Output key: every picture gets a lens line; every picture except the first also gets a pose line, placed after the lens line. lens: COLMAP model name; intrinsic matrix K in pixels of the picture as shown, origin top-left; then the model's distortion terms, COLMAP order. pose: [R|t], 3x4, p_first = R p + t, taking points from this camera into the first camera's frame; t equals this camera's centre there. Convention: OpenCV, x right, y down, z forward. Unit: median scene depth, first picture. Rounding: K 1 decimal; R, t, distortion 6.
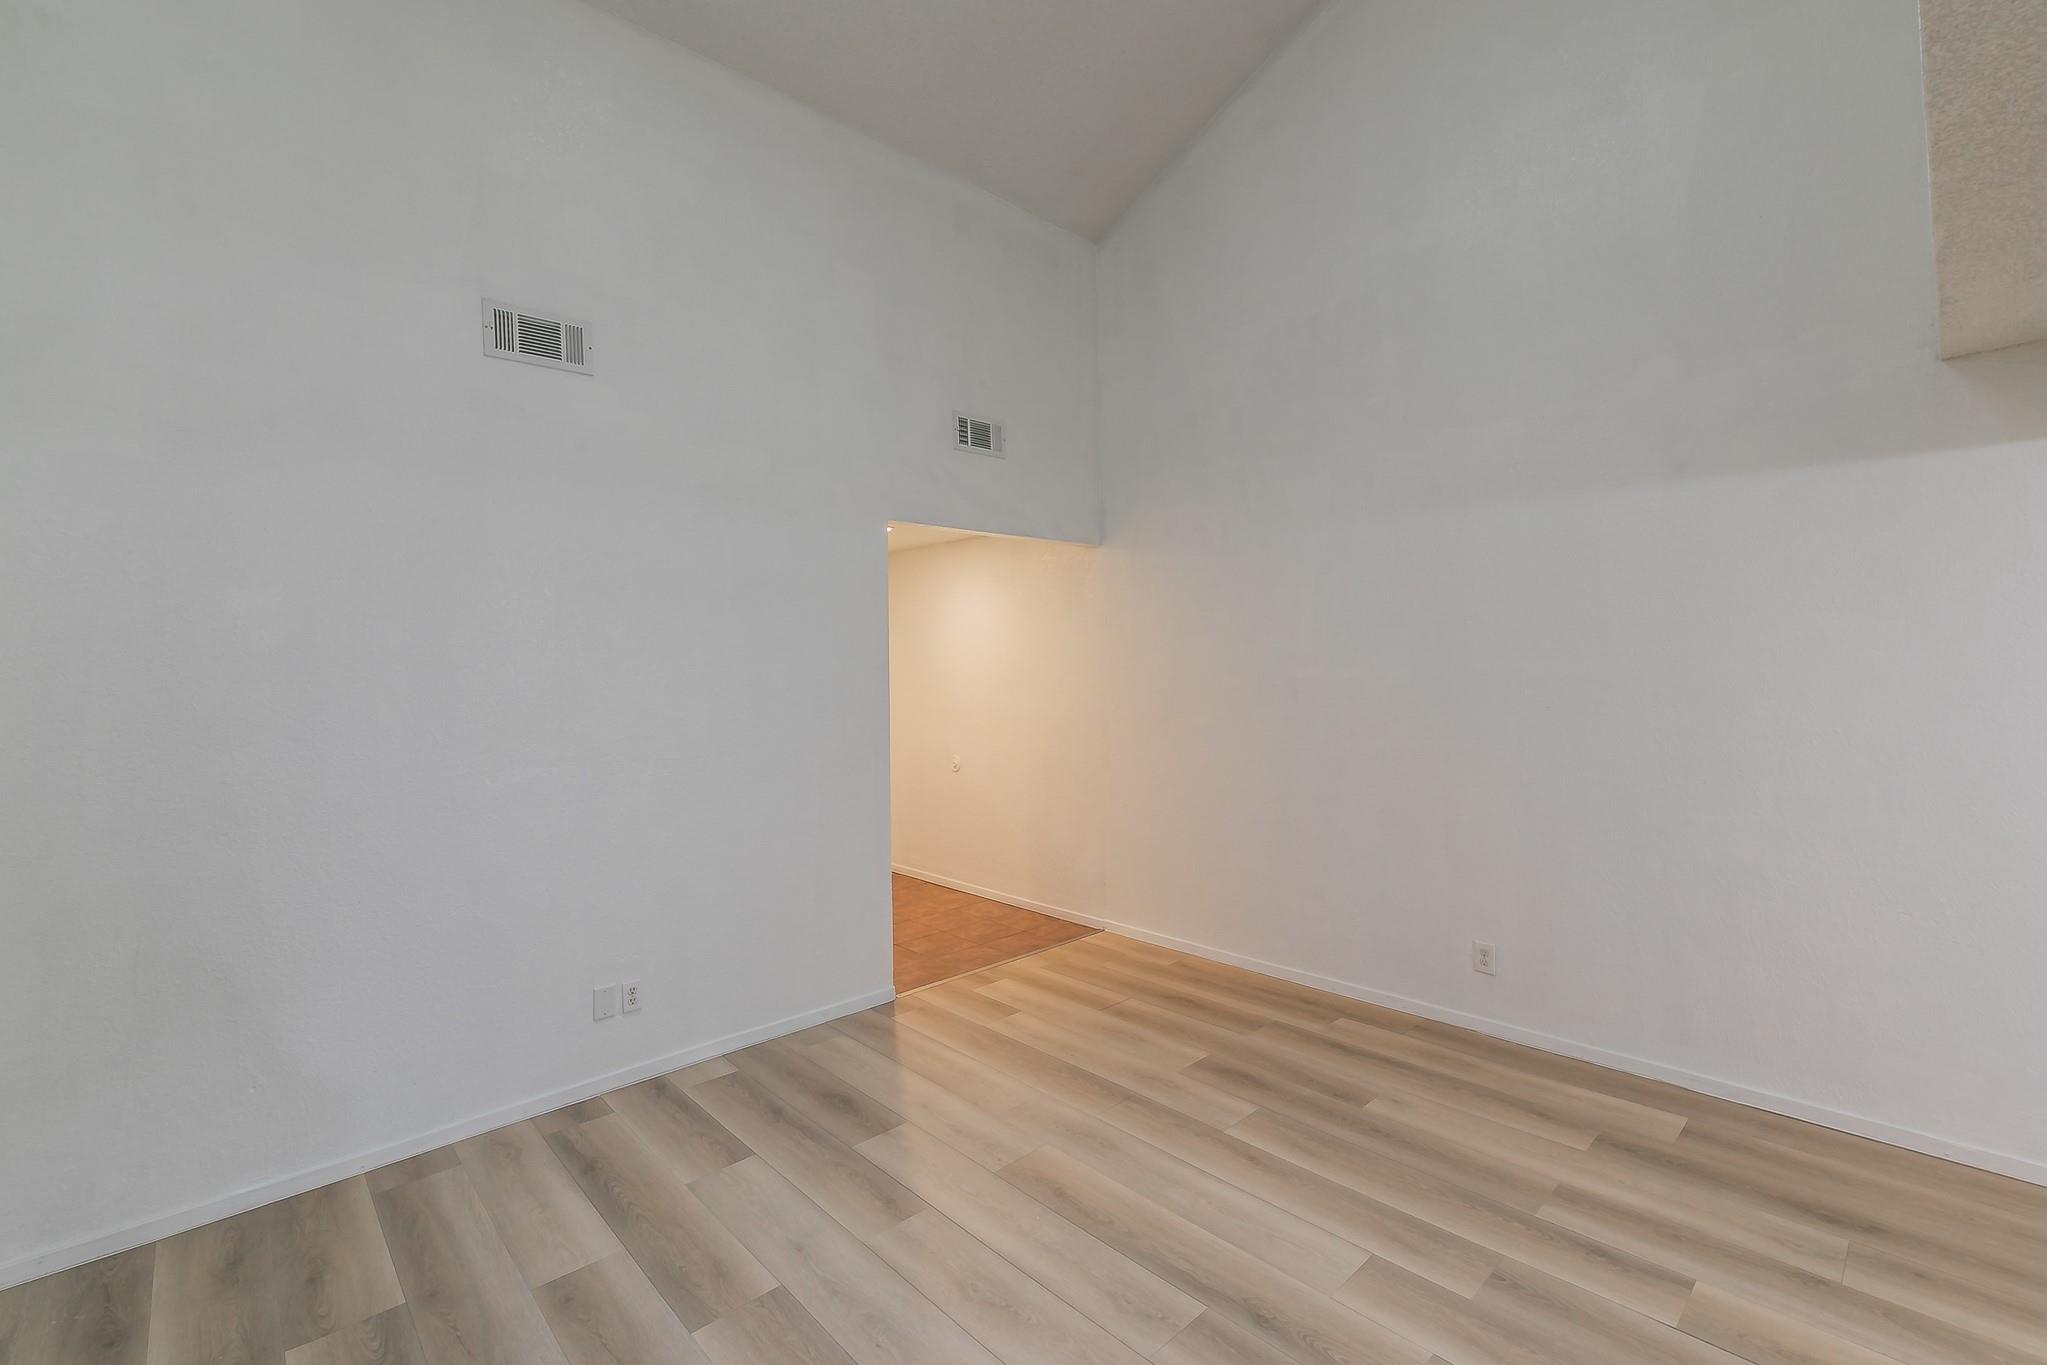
lens RADIAL K [[875.4, 0, 1022.0], [0, 875.4, 688.5], [0, 0, 1]] dist [-0.003595, -0.000507]
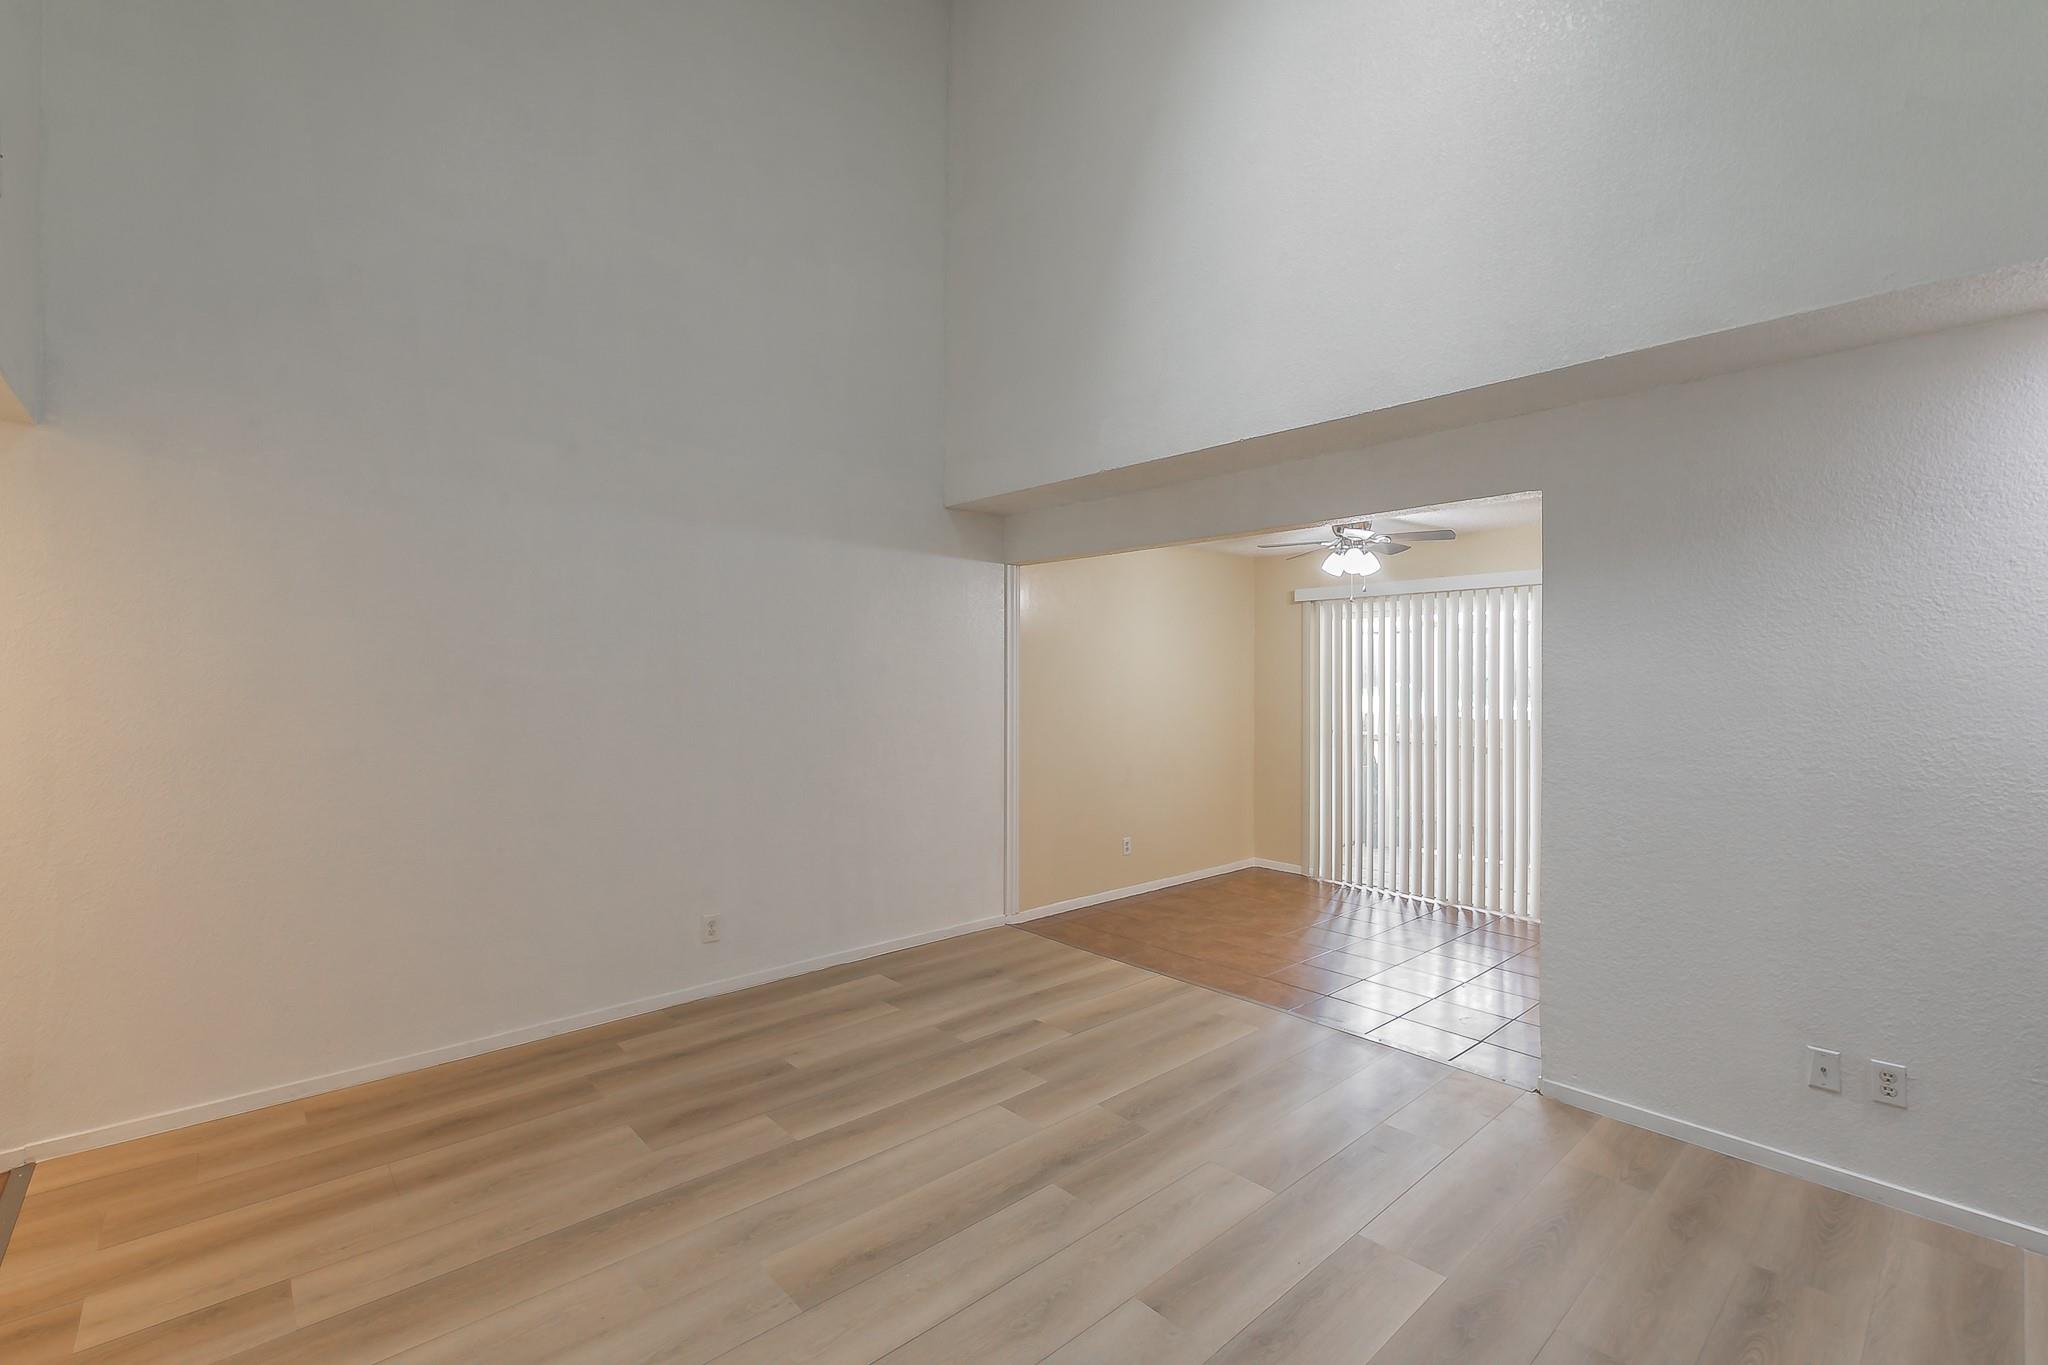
lens RADIAL K [[898.4, 0, 1017.3], [0, 898.4, 676.3], [0, 0, 1]] dist [0.001901, -0.000461]
pose [[0.020007, 0.019374, 0.999612, -0.716490], [0.023453, 0.999528, -0.019841, 0.031075], [-0.999525, 0.023840, 0.019543, 0.706939]]
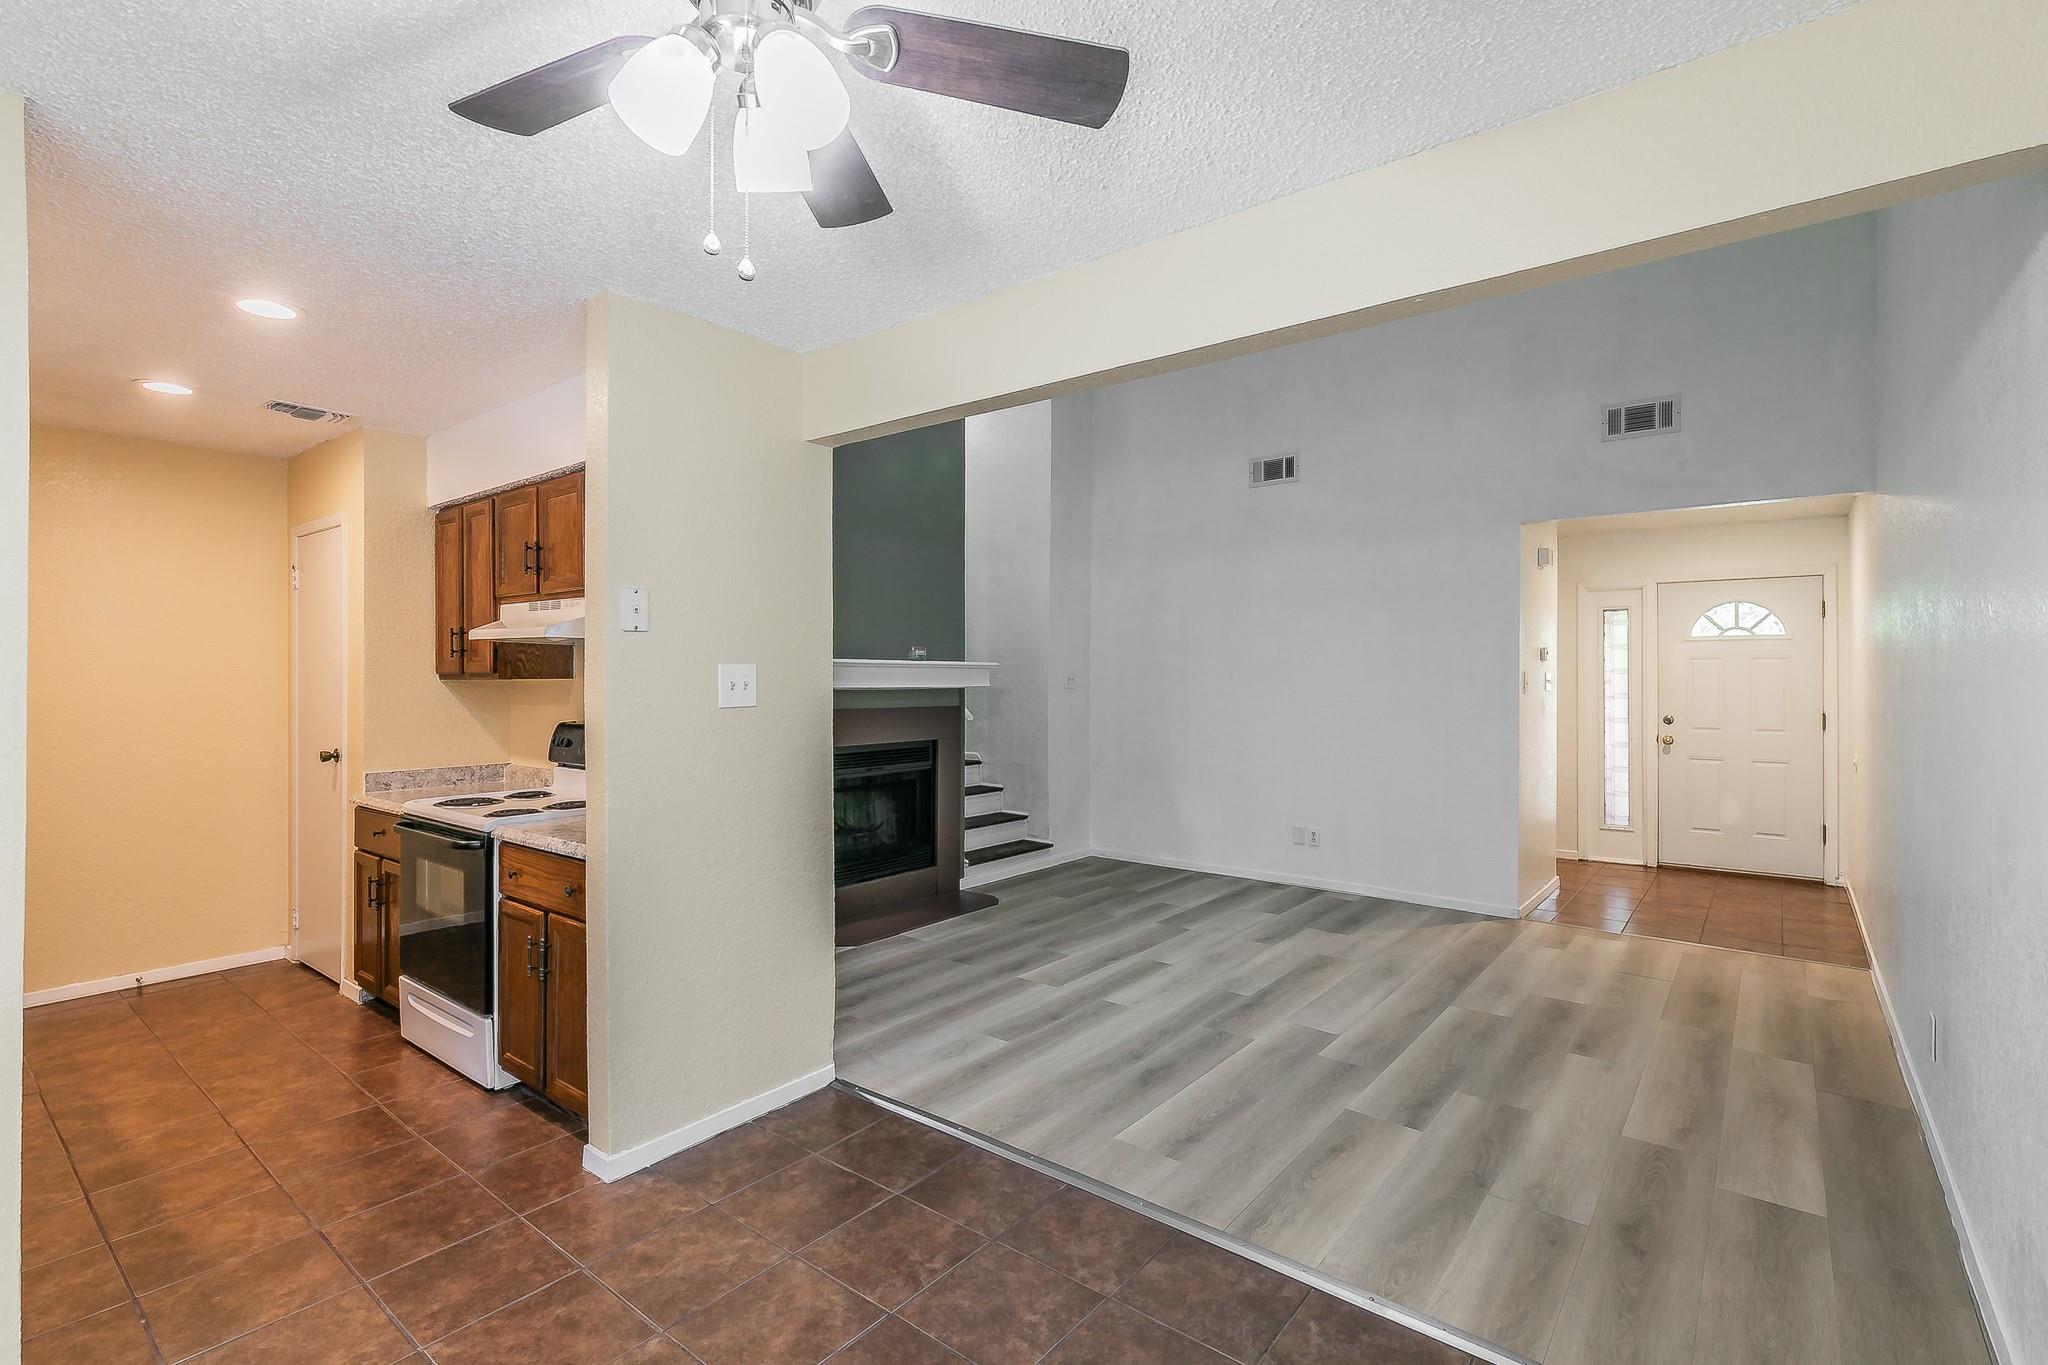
lens RADIAL K [[944.9, 0, 1023.5], [0, 944.9, 672.5], [0, 0, 1]] dist [0.003511, 0.000134]
pose [[0.149279, 0.014483, -0.988689, 1.420876], [-0.031394, 0.999458, 0.009900, 0.034986], [0.988297, 0.029561, 0.149653, 0.172699]]
